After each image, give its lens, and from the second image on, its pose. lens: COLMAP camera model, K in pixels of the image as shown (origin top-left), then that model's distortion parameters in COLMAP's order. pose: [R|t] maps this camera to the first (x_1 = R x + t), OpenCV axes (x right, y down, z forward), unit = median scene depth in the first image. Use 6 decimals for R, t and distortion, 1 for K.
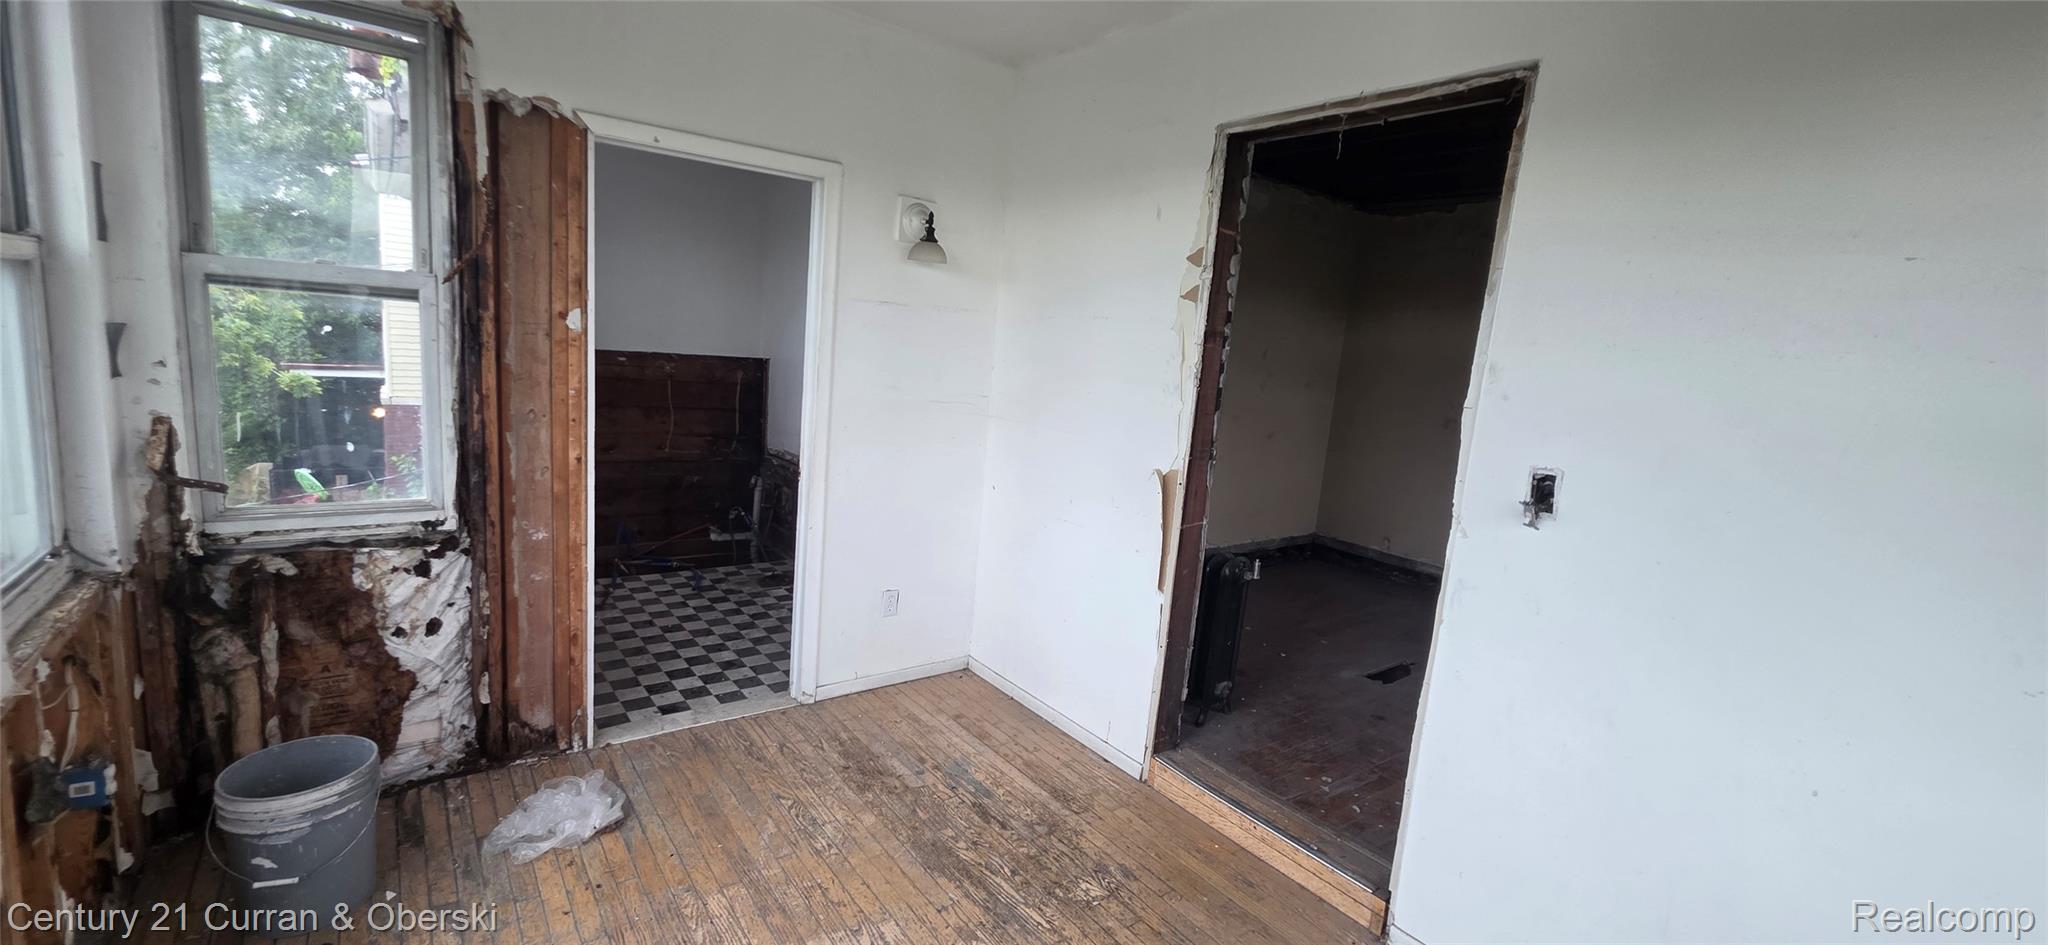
lens RADIAL K [[831.3, 0, 1032.5], [0, 831.3, 464.6], [0, 0, 1]] dist [0.000154, -0.000583]
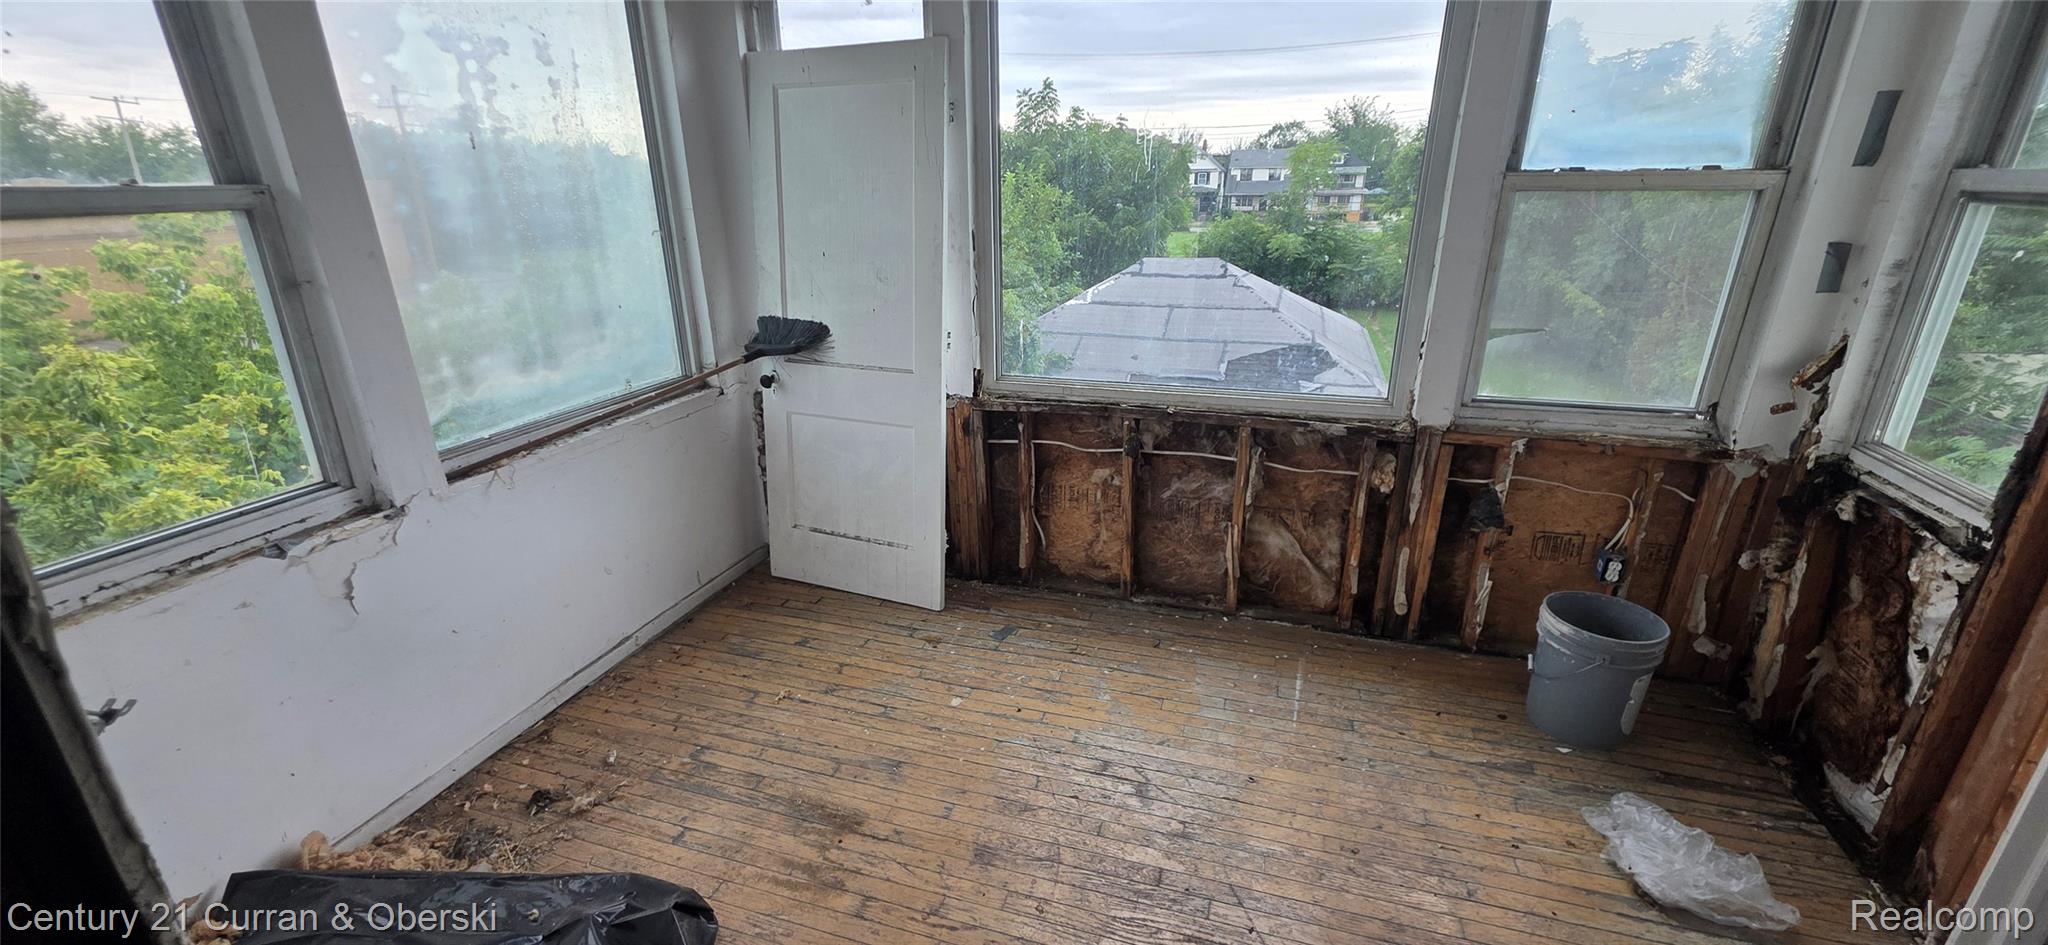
lens RADIAL K [[831.3, 0, 1012.2], [0, 831.3, 468.0], [0, 0, 1]] dist [0.000154, -0.000583]
pose [[-0.816473, 0.125457, -0.563589, 0.360673], [-0.148093, 0.897951, 0.414431, -0.154878], [0.558069, 0.421835, -0.714573, 1.033600]]
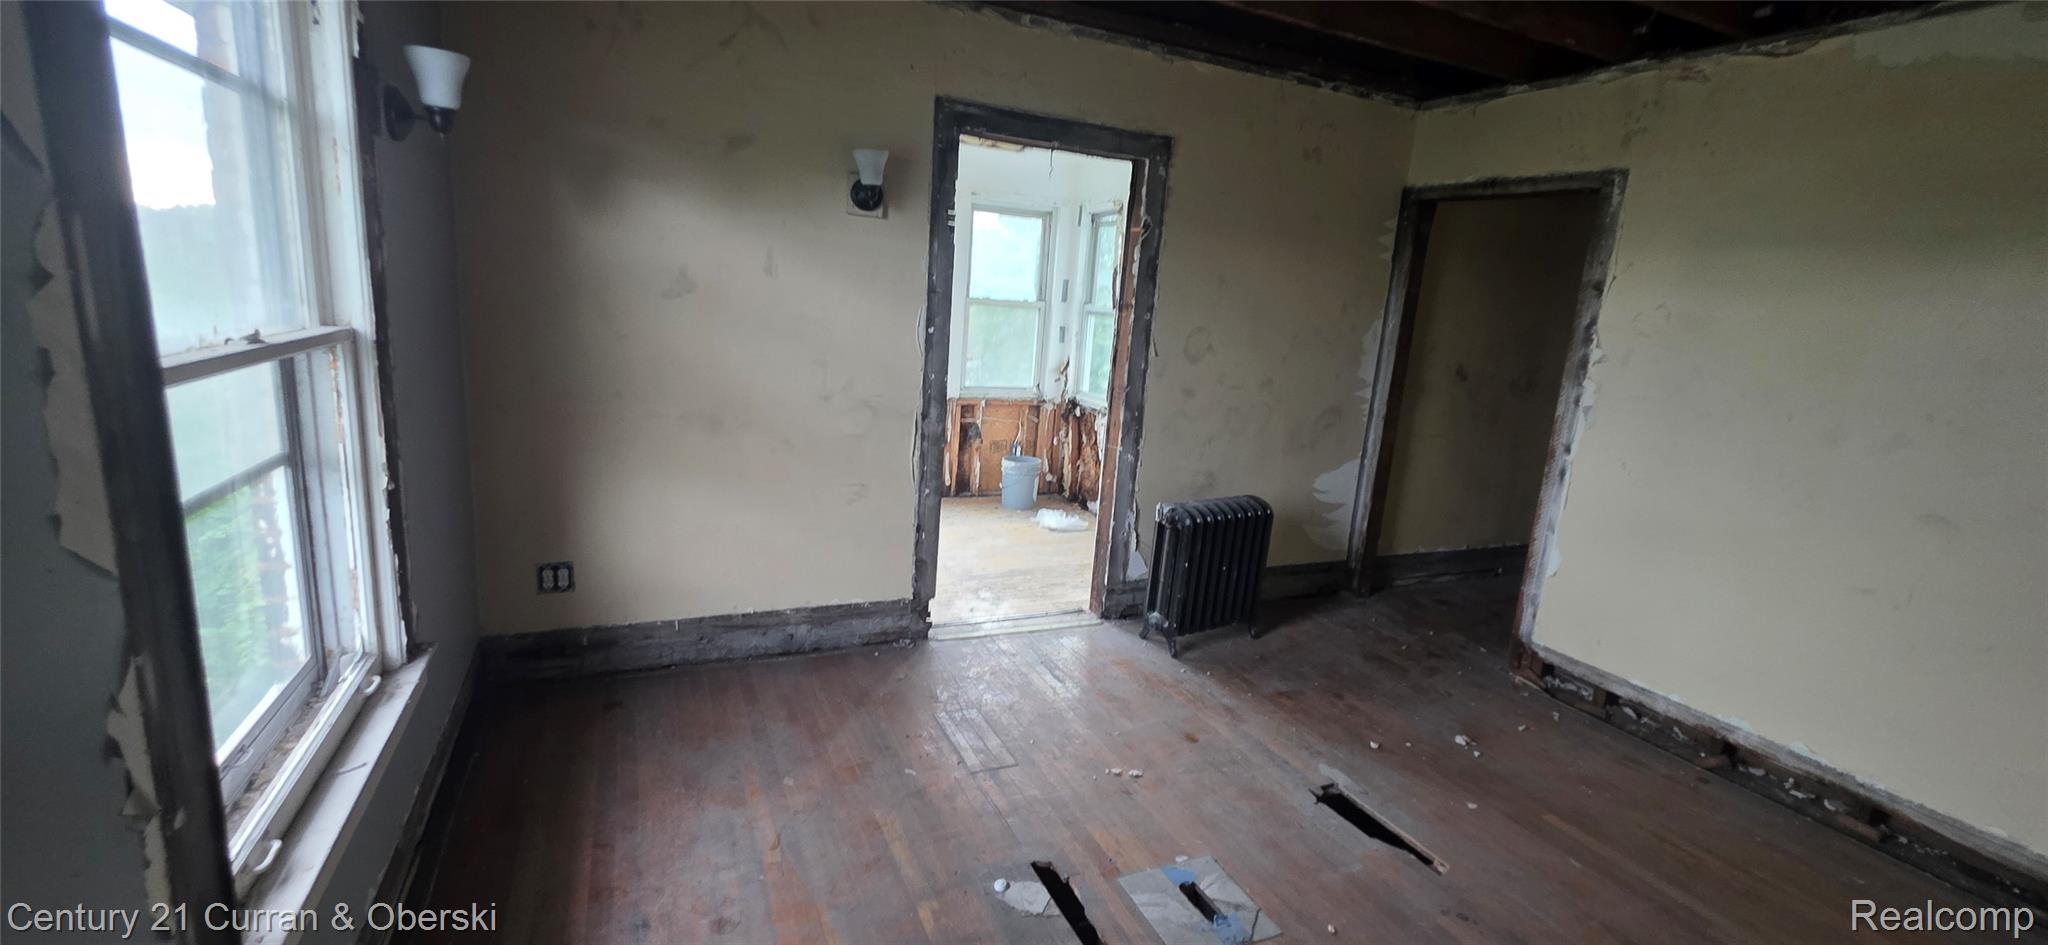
lens RADIAL K [[831.3, 0, 1023.0], [0, 831.3, 469.7], [0, 0, 1]] dist [0.000154, -0.000583]
pose [[-0.217029, 0.103654, -0.970646, 1.774594], [-0.237737, 0.958794, 0.155545, -0.078783], [0.946773, 0.264517, -0.183444, 1.283964]]
